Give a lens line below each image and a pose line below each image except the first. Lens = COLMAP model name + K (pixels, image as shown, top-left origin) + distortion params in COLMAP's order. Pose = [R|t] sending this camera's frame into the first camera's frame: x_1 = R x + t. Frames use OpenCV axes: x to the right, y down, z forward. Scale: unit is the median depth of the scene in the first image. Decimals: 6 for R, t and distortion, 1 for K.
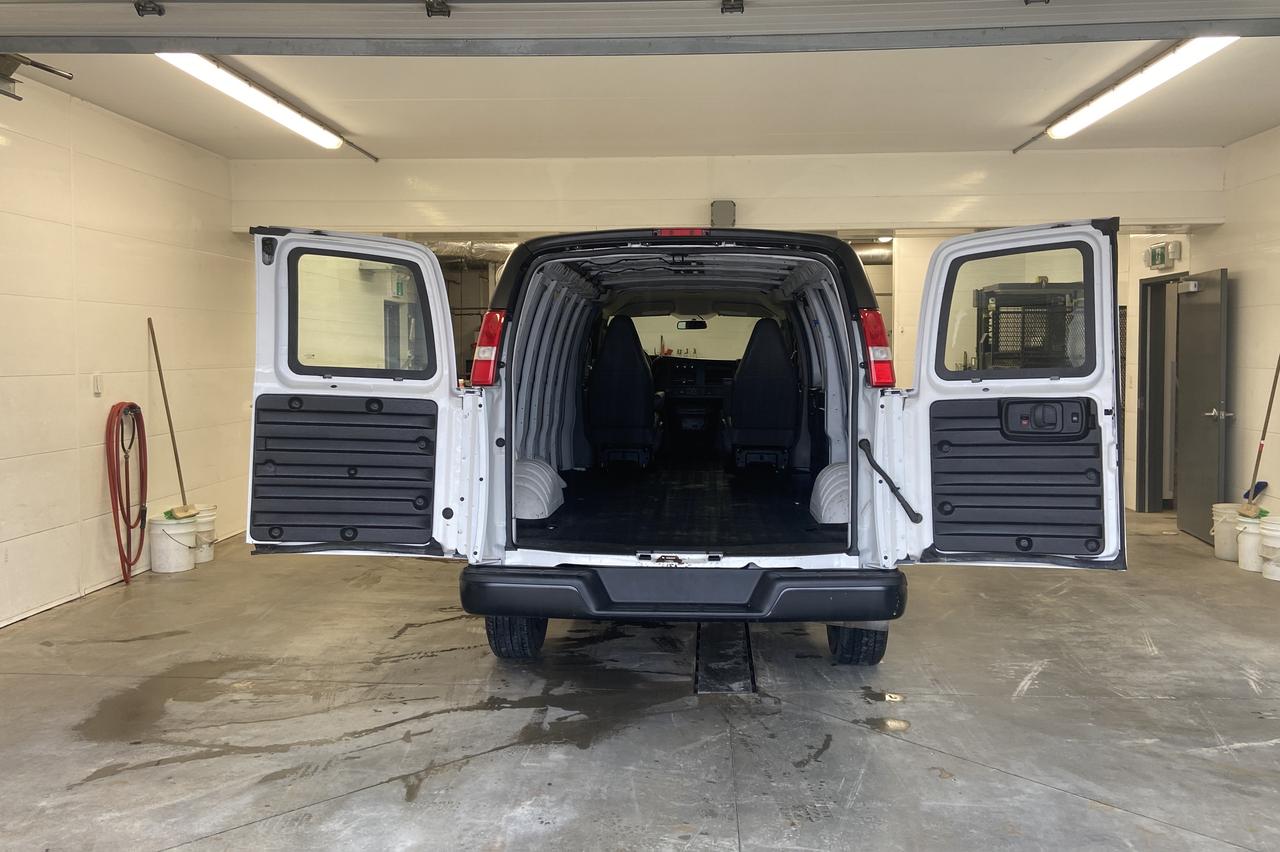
lens RADIAL K [[1086.3, 0, 639.7], [0, 1086.3, 390.0], [0, 0, 1]] dist [0.139586, -0.194181]
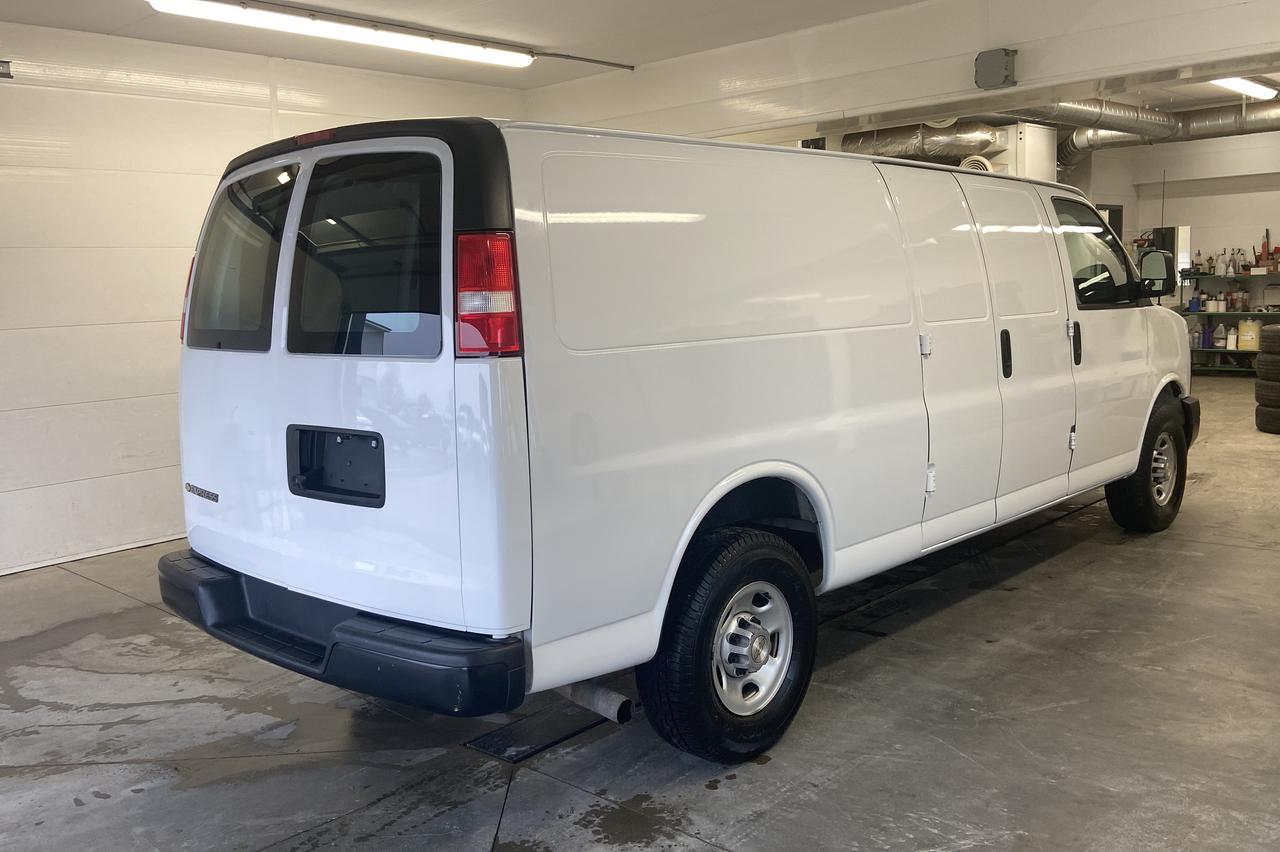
lens RADIAL K [[1086.3, 0, 639.7], [0, 1086.3, 390.0], [0, 0, 1]] dist [0.139586, -0.194181]
pose [[0.766860, 0.037298, -0.640730, 0.588544], [0.017051, 0.996774, 0.078431, -0.025465], [0.641588, -0.071071, 0.763750, 0.481878]]
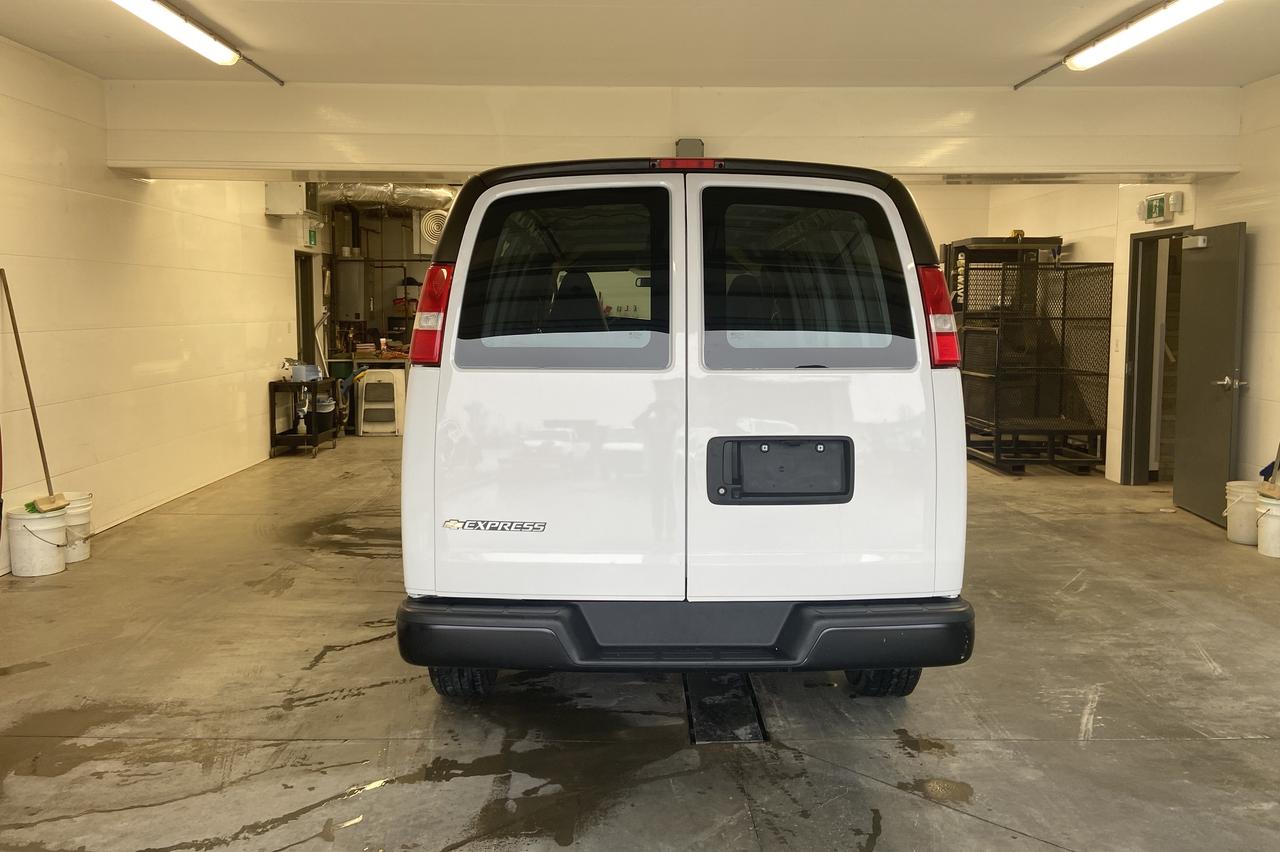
lens RADIAL K [[1086.3, 0, 639.7], [0, 1086.3, 390.0], [0, 0, 1]] dist [0.139586, -0.194181]
pose [[0.997403, -0.001355, 0.072011, -0.043267], [-0.001670, 0.999119, 0.041923, -0.015164], [-0.072004, -0.041935, 0.996522, 0.198777]]
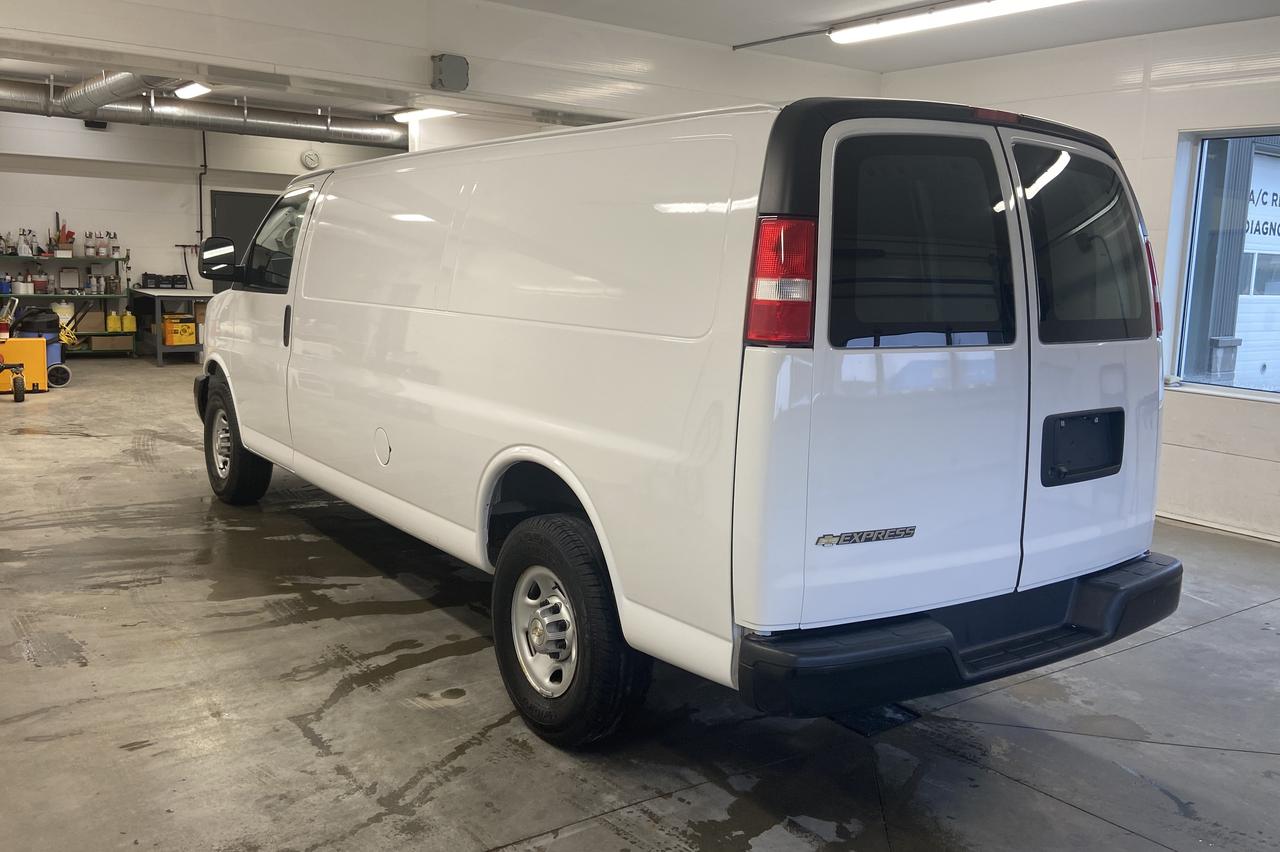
lens RADIAL K [[1086.3, 0, 639.7], [0, 1086.3, 390.0], [0, 0, 1]] dist [0.139586, -0.194181]
pose [[0.777269, -0.050268, 0.627157, -0.504083], [-0.014708, 0.995079, 0.097986, -0.031285], [-0.628996, -0.085385, 0.772705, 0.500385]]
